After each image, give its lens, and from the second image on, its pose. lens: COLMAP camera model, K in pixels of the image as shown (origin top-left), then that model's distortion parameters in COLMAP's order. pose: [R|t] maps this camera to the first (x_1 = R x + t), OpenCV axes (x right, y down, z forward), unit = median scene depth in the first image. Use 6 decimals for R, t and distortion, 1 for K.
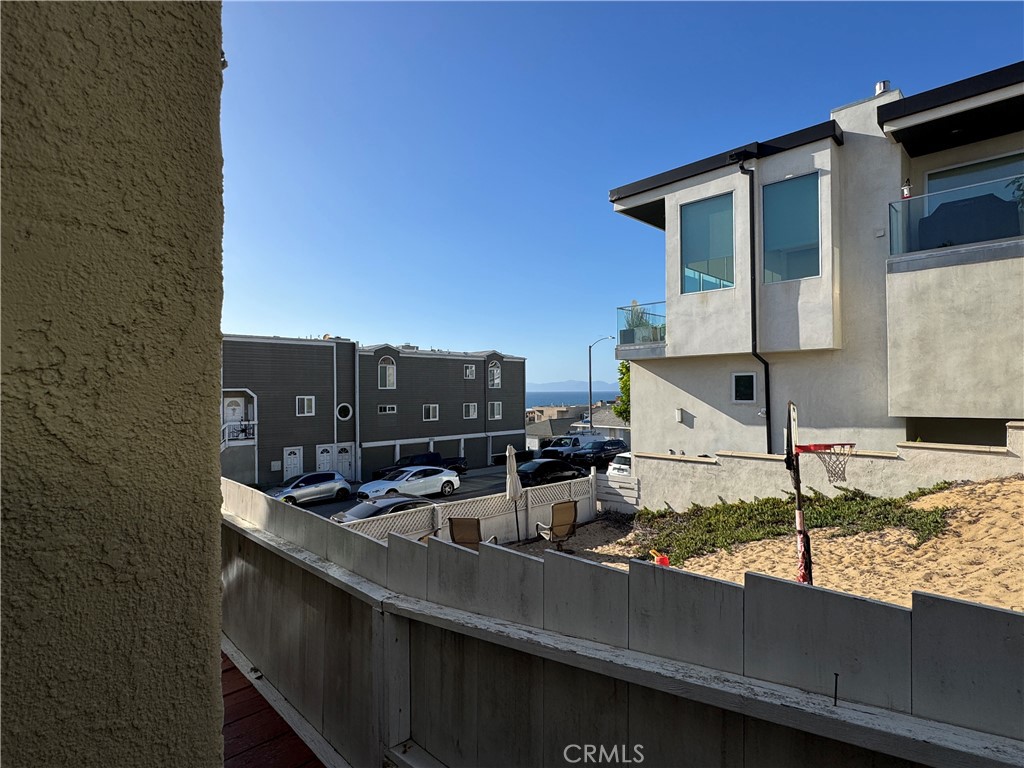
lens RADIAL K [[536.6, 0, 512.6], [0, 536.6, 385.2], [0, 0, 1]] dist [0.005817, 0.000889]
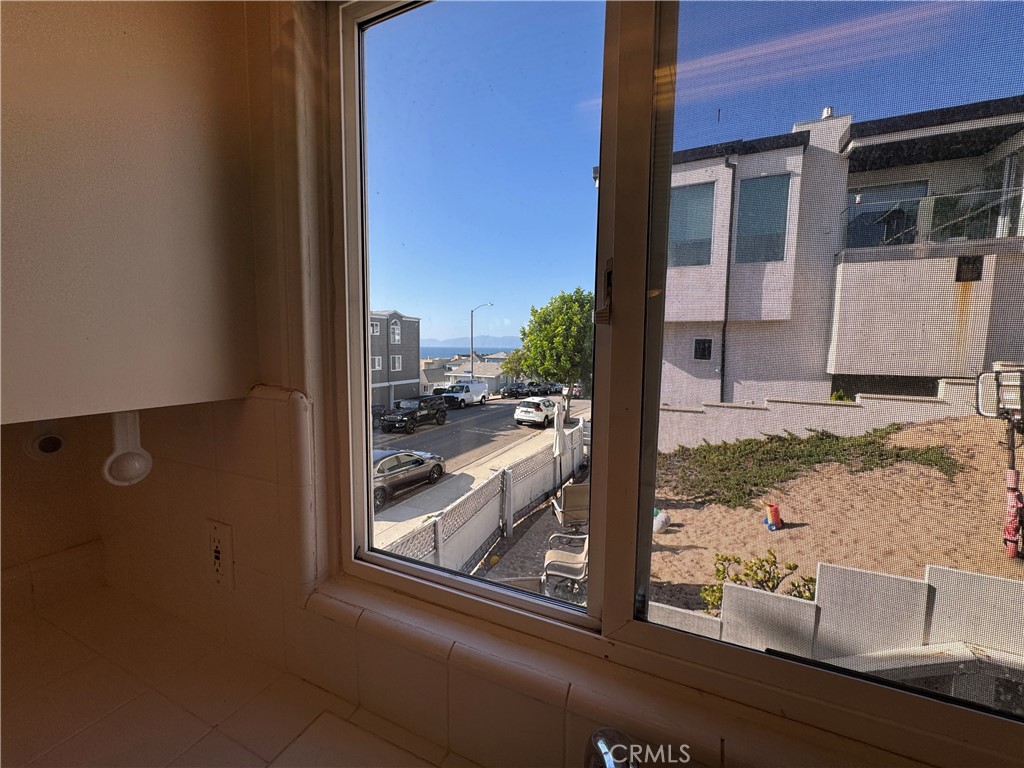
lens RADIAL K [[407.9, 0, 511.0], [0, 407.9, 383.6], [0, 0, 1]] dist [-0.002802, 0.000584]
pose [[0.939905, -0.013264, 0.341178, -0.328320], [-0.021248, 0.995036, 0.097219, 0.001687], [-0.340774, -0.098626, 0.934958, 0.285728]]
